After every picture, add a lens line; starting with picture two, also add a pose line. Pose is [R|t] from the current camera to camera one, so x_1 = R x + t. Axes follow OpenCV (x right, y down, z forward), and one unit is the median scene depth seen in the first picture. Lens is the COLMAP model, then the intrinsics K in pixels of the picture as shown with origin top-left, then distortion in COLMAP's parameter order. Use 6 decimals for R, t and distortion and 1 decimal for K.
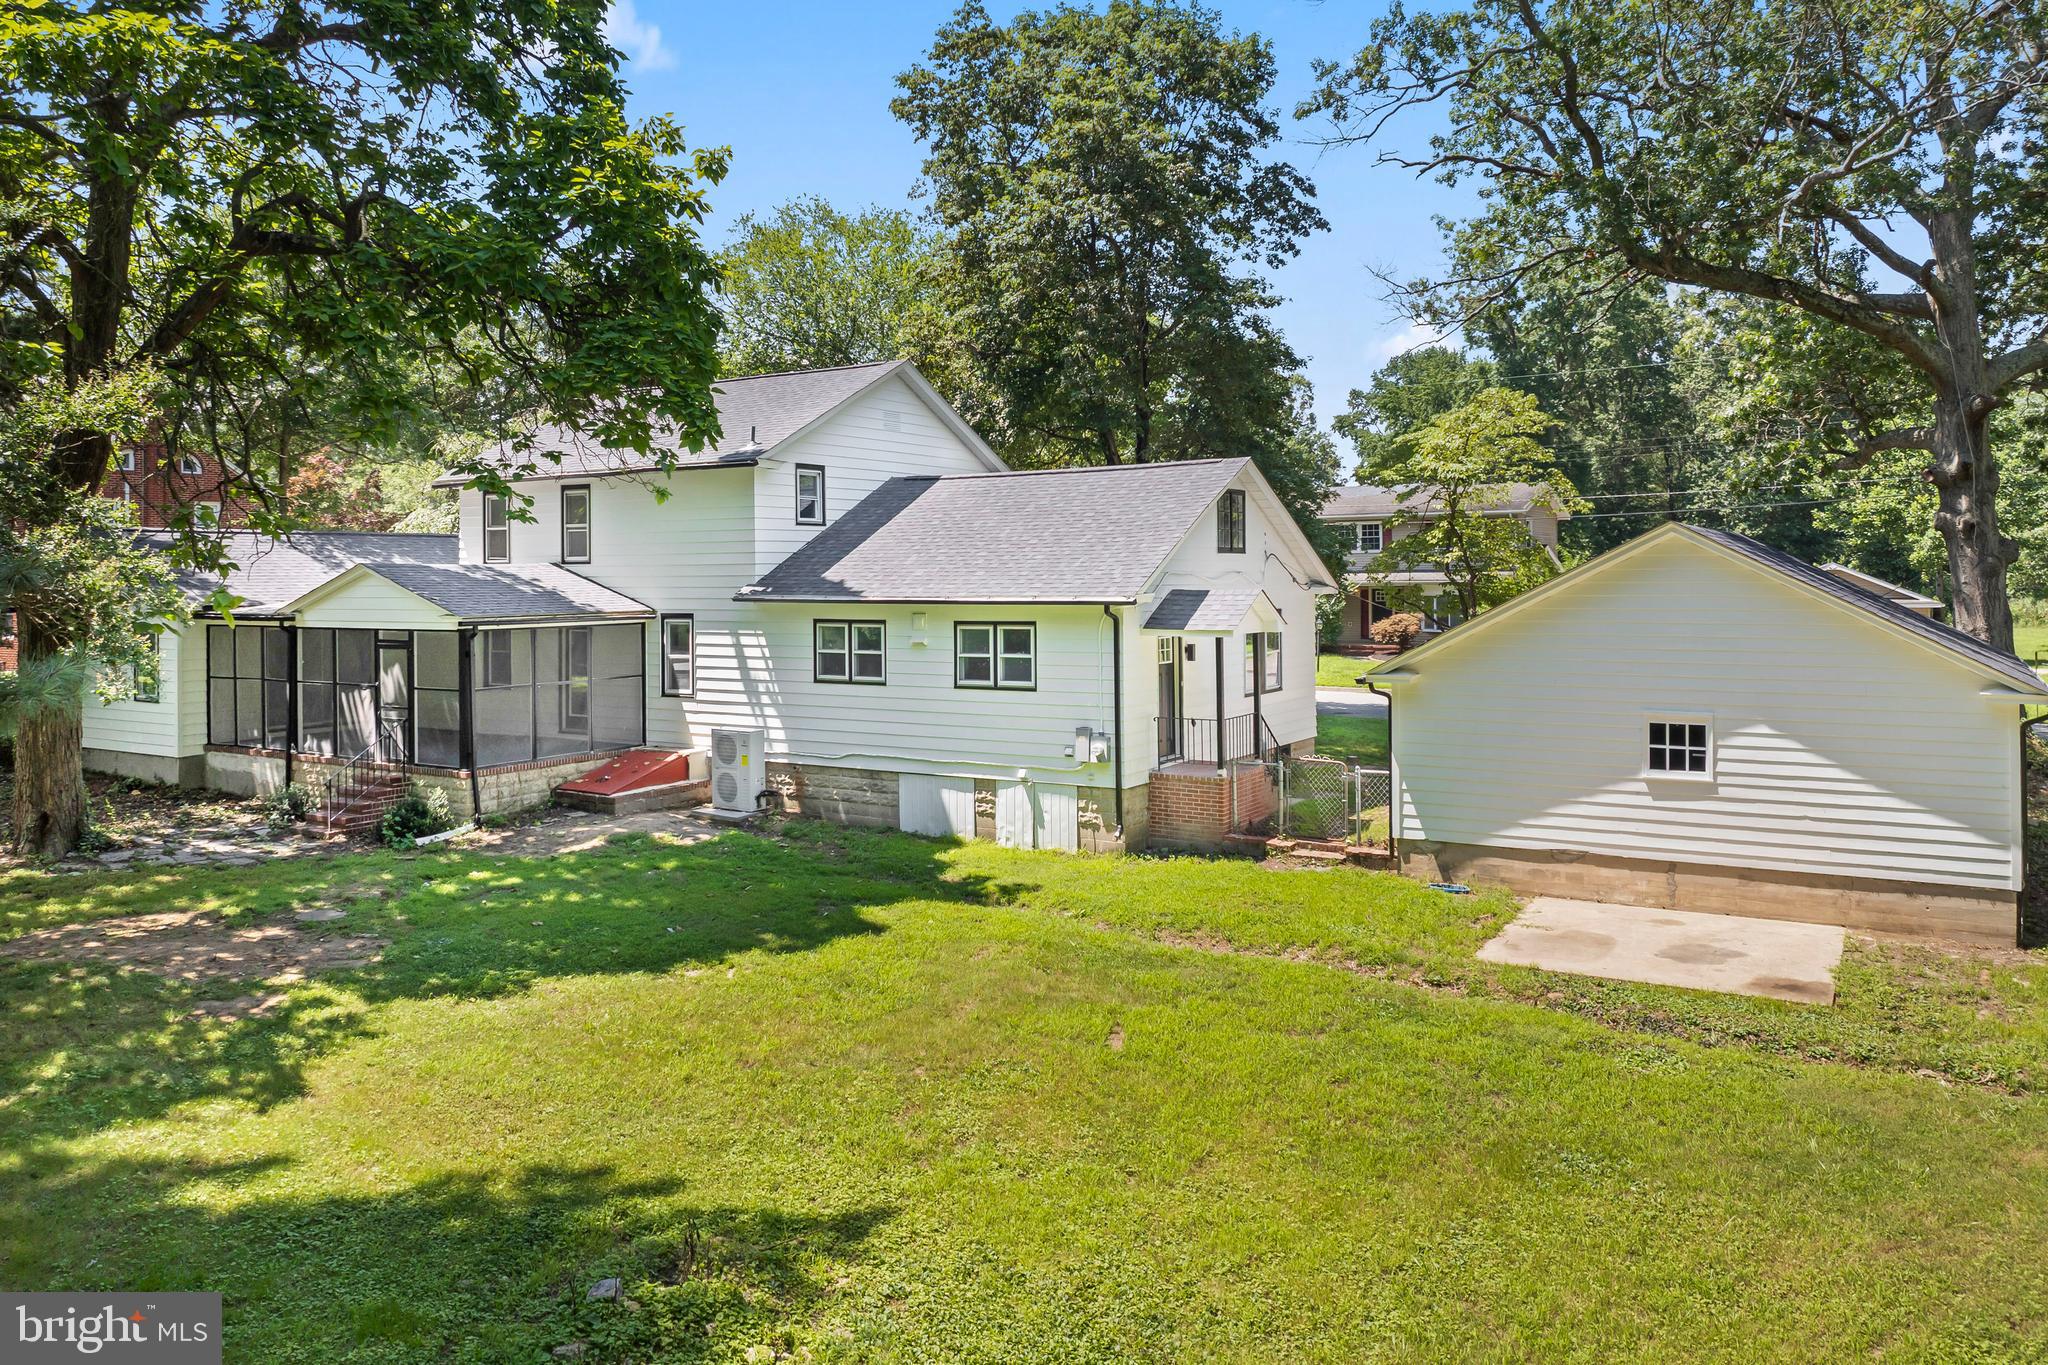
lens RADIAL K [[1398.4, 0, 1024.0], [0, 1398.4, 682.5], [0, 0, 1]] dist [0.002375, -0.040191]
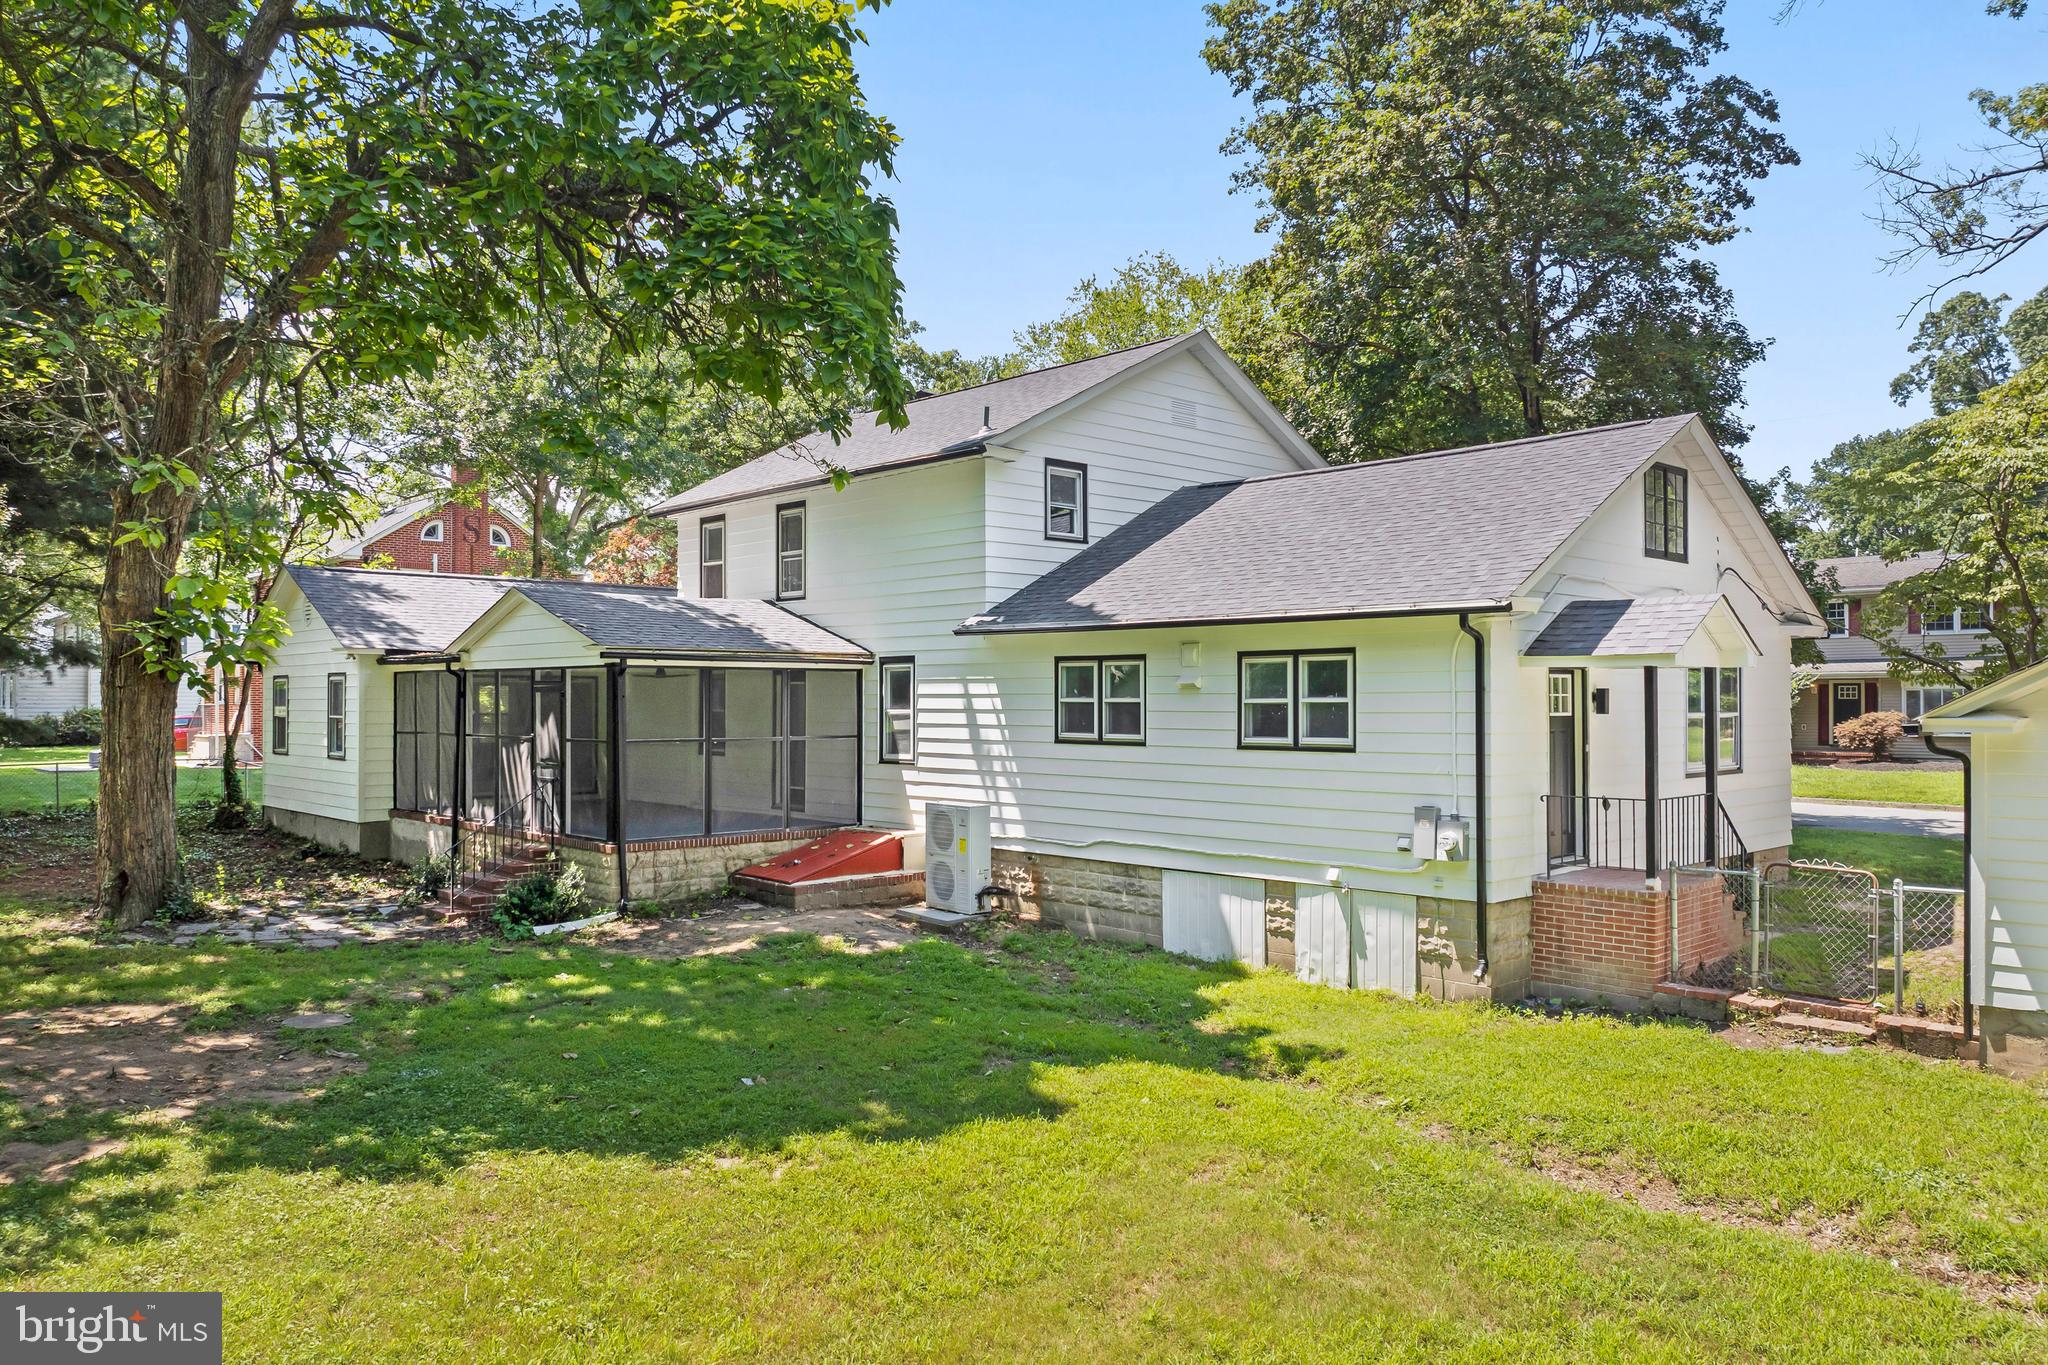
lens RADIAL K [[1469.1, 0, 979.8], [0, 1469.1, 722.6], [0, 0, 1]] dist [-0.032897, -0.004903]
pose [[0.960691, 0.011327, -0.277389, 0.029421], [-0.024540, 0.998721, -0.044208, 0.026621], [0.276533, 0.049278, 0.959740, 0.264378]]
